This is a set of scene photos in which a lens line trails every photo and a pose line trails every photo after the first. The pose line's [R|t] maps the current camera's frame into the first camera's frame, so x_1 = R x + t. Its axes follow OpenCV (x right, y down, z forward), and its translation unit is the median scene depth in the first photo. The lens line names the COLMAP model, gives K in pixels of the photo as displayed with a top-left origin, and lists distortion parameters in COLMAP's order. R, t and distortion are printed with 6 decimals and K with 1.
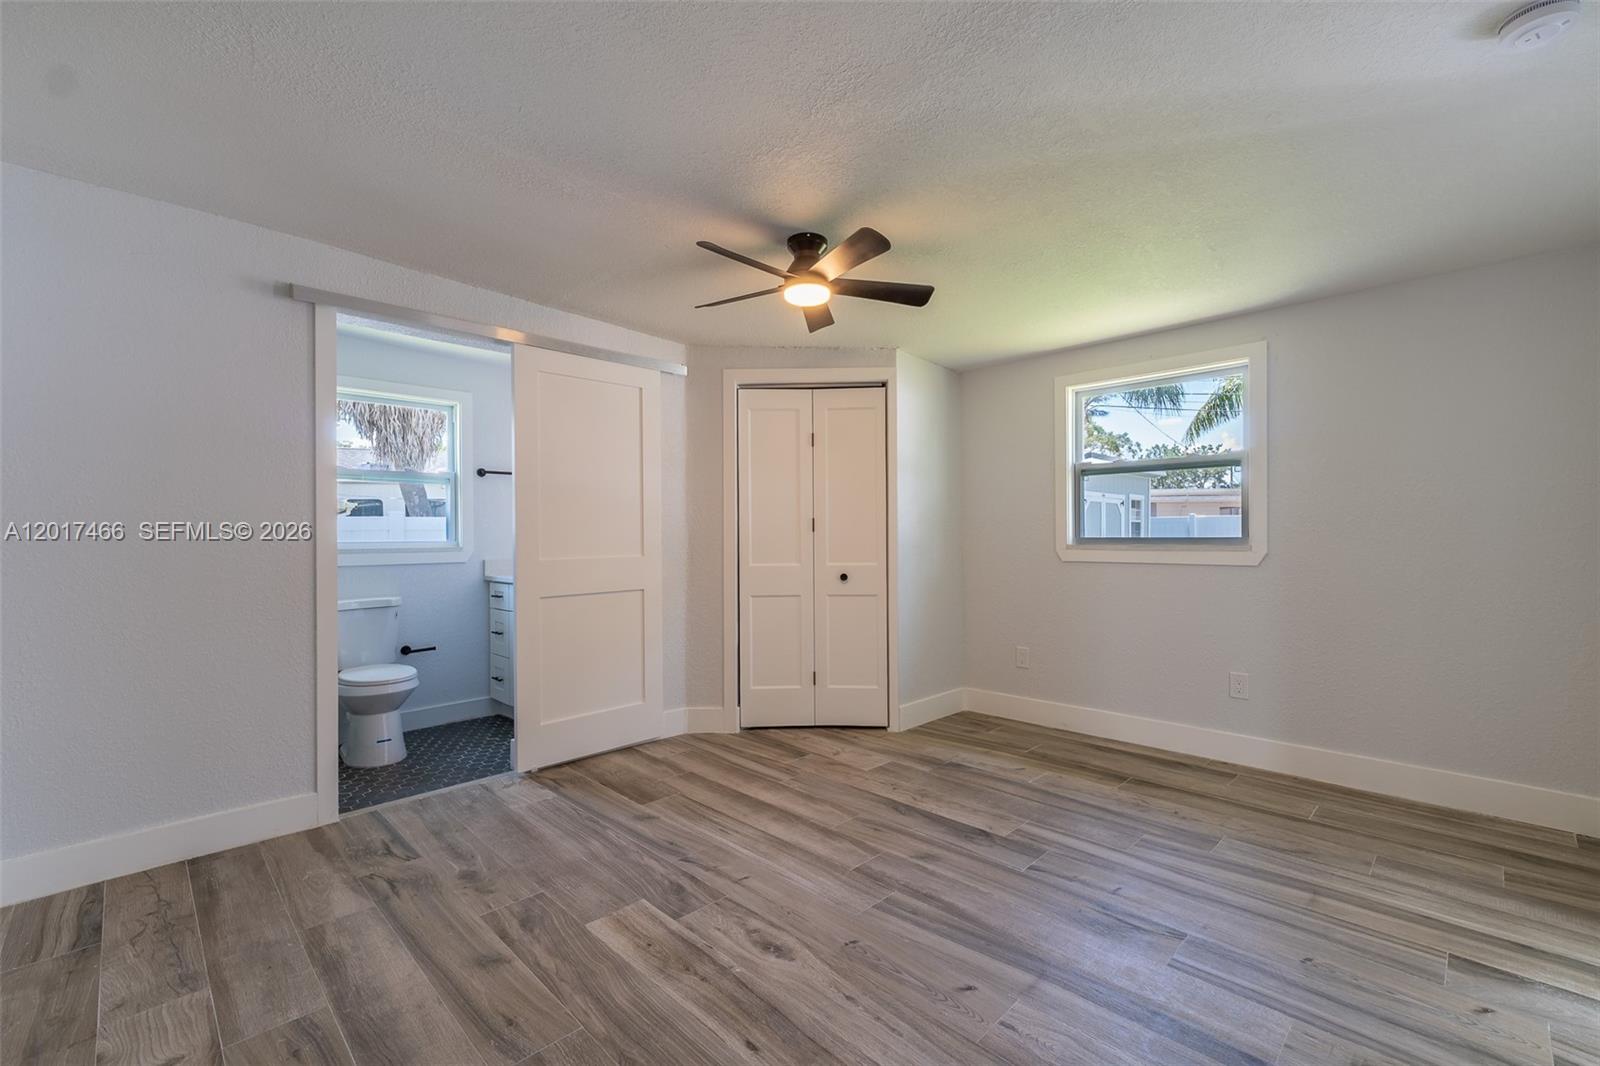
lens RADIAL K [[687.0, 0, 792.2], [0, 687.0, 530.9], [0, 0, 1]] dist [0.000965, -0.000043]
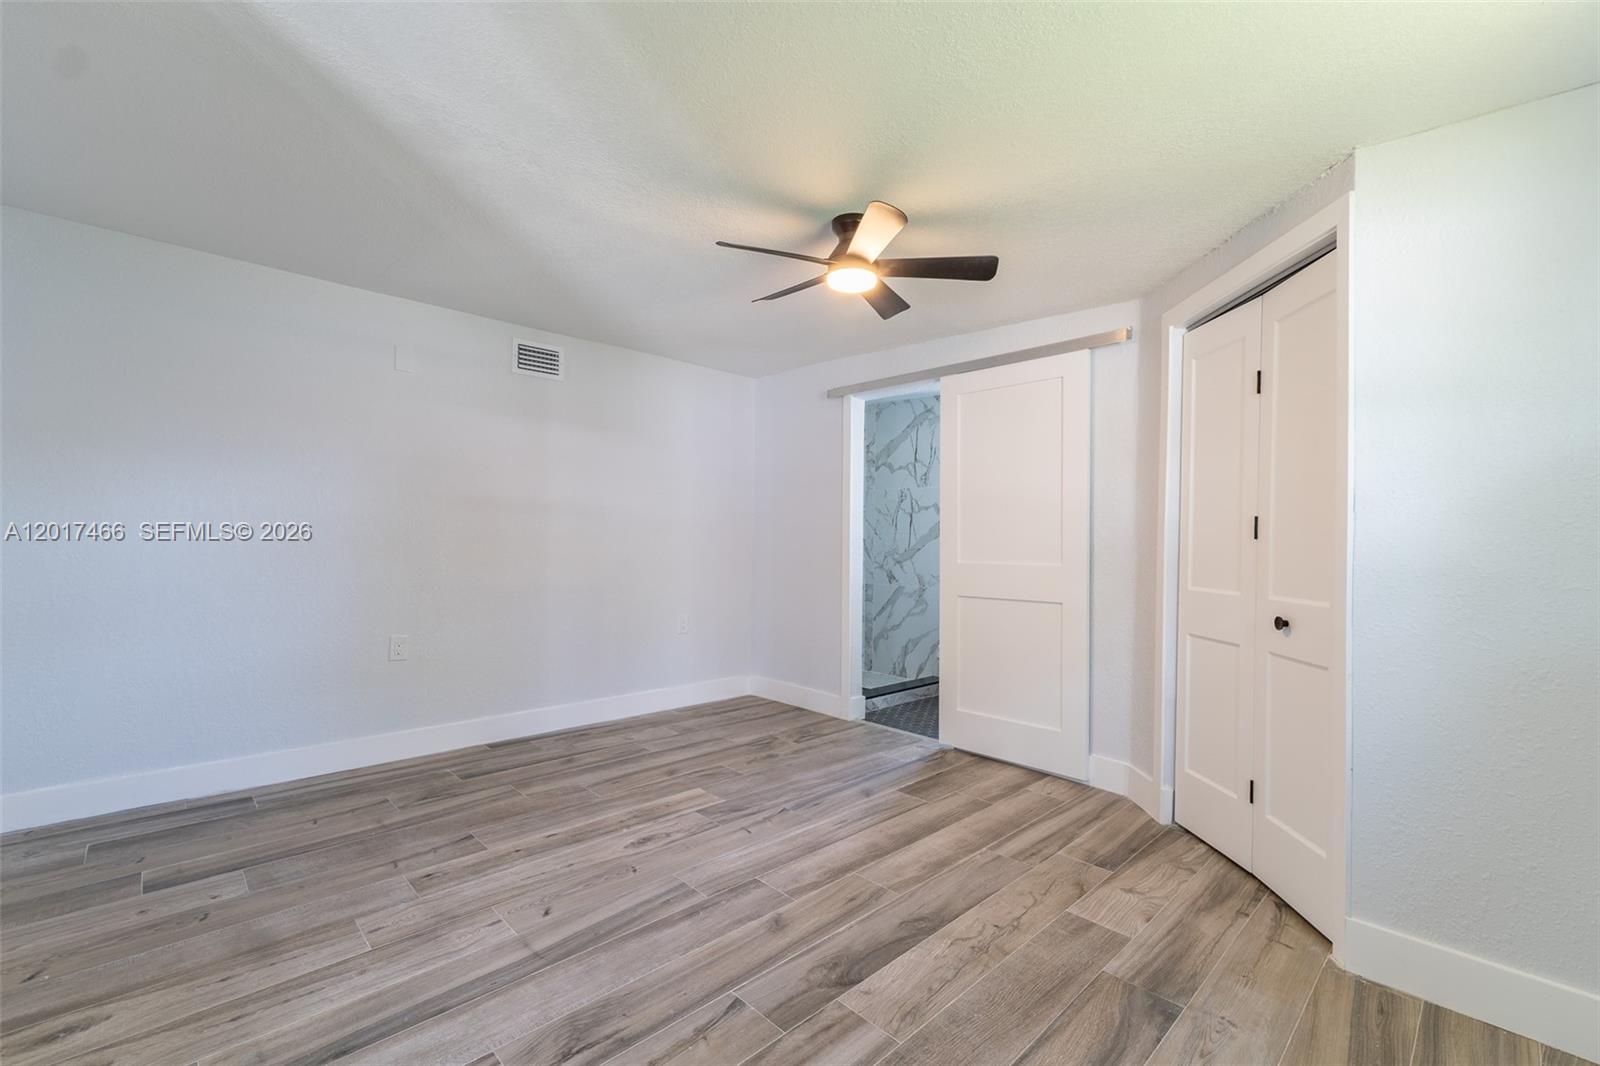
lens RADIAL K [[687.0, 0, 801.7], [0, 687.0, 531.4], [0, 0, 1]] dist [0.000965, -0.000043]
pose [[-0.021355, -0.007540, -0.999744, 0.930045], [-0.008424, 0.999937, -0.007362, 0.002744], [0.999736, 0.008264, -0.021417, 0.938677]]
